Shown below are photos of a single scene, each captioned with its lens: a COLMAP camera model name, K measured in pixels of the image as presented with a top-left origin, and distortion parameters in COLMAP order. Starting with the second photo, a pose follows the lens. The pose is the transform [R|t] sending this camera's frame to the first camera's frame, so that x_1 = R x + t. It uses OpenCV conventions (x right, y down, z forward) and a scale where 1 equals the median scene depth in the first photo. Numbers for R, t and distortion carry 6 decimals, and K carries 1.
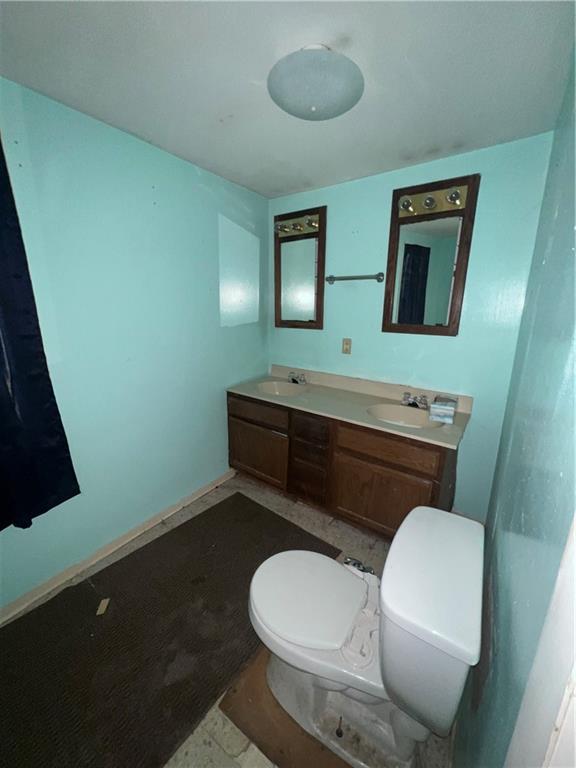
lens RADIAL K [[307.6, 0, 288.4], [0, 307.6, 383.3], [0, 0, 1]] dist [-0.003487, -0.000191]
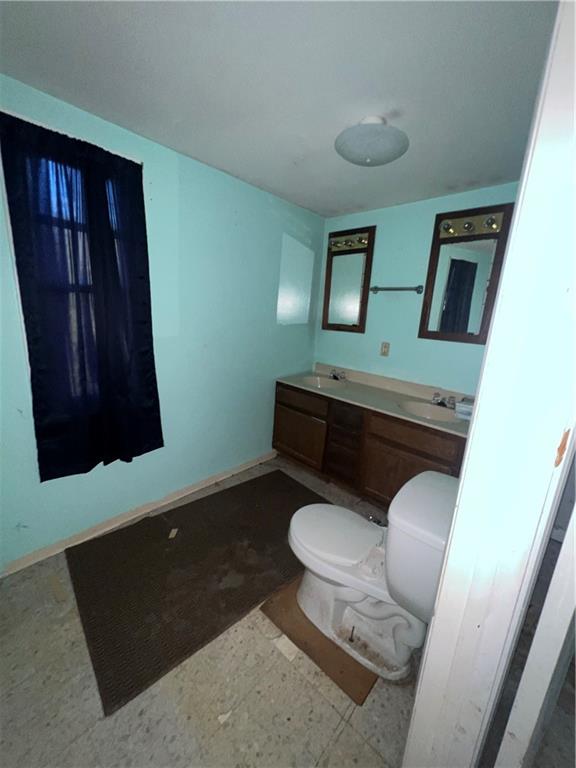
lens RADIAL K [[307.6, 0, 286.0], [0, 307.6, 383.0], [0, 0, 1]] dist [-0.003487, -0.000191]
pose [[0.987907, 0.078924, -0.133455, -0.009899], [-0.081942, 0.996488, -0.017266, 0.063007], [0.131624, 0.027992, 0.990904, -0.190768]]
